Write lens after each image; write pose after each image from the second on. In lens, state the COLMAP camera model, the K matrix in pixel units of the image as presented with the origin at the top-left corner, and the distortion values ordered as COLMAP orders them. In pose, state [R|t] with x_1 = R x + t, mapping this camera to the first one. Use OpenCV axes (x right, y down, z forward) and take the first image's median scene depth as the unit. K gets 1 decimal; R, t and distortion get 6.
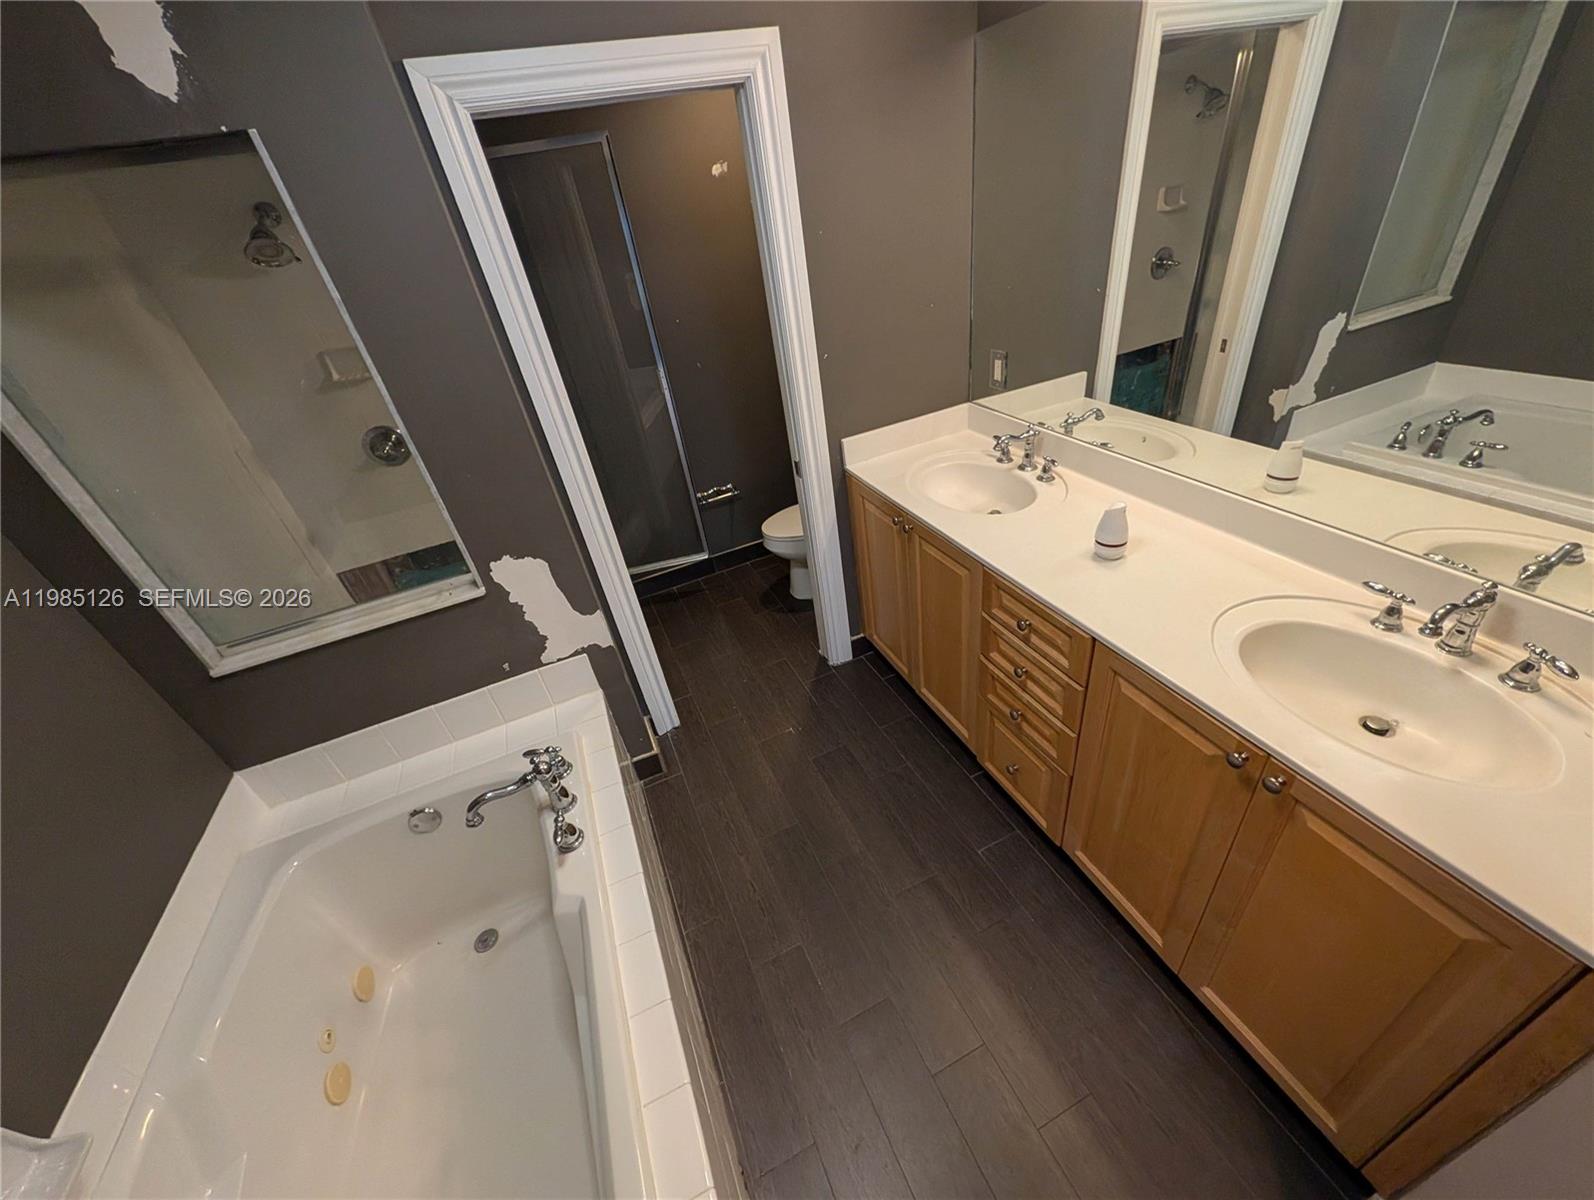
lens RADIAL K [[614.5, 0, 798.0], [0, 614.5, 599.4], [0, 0, 1]] dist [0.000205, 0.000550]
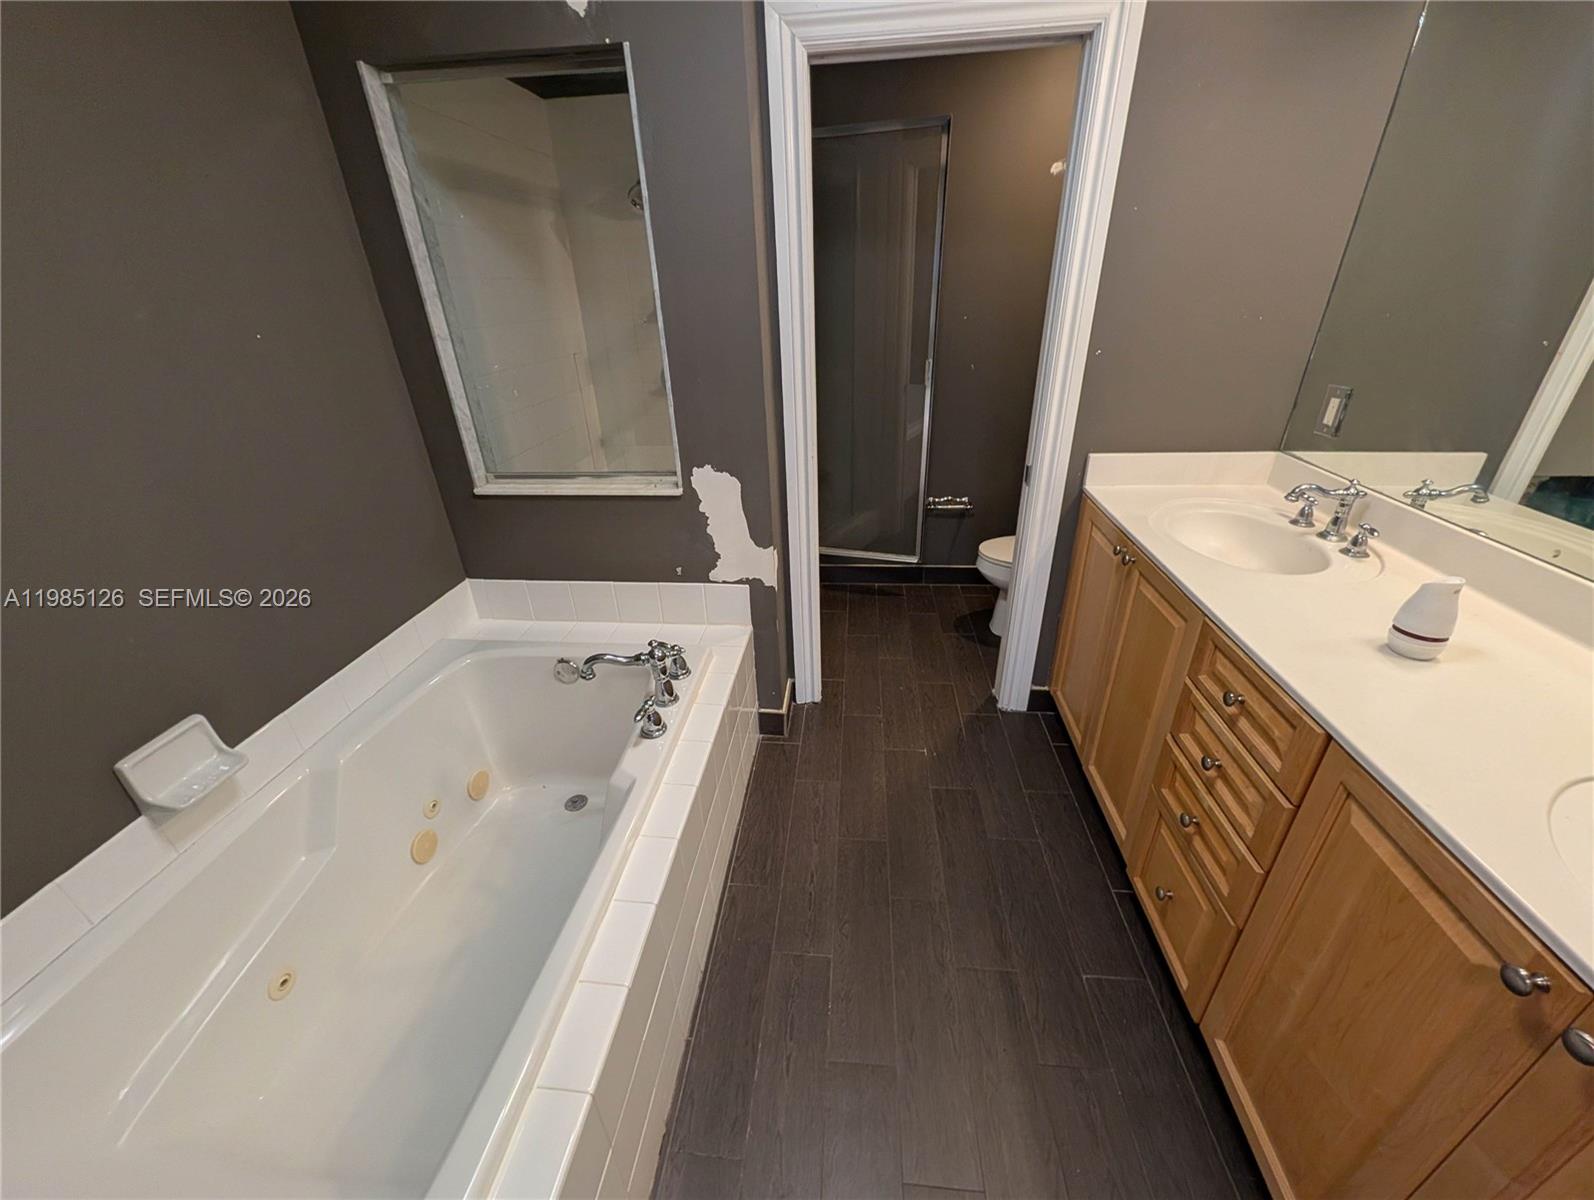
lens RADIAL K [[614.5, 0, 797.6], [0, 614.5, 600.9], [0, 0, 1]] dist [0.000205, 0.000550]
pose [[0.870965, 0.317250, -0.375196, 0.129846], [-0.341979, 0.939707, 0.000722, 0.094120], [0.352803, 0.127680, 0.926945, 0.097475]]
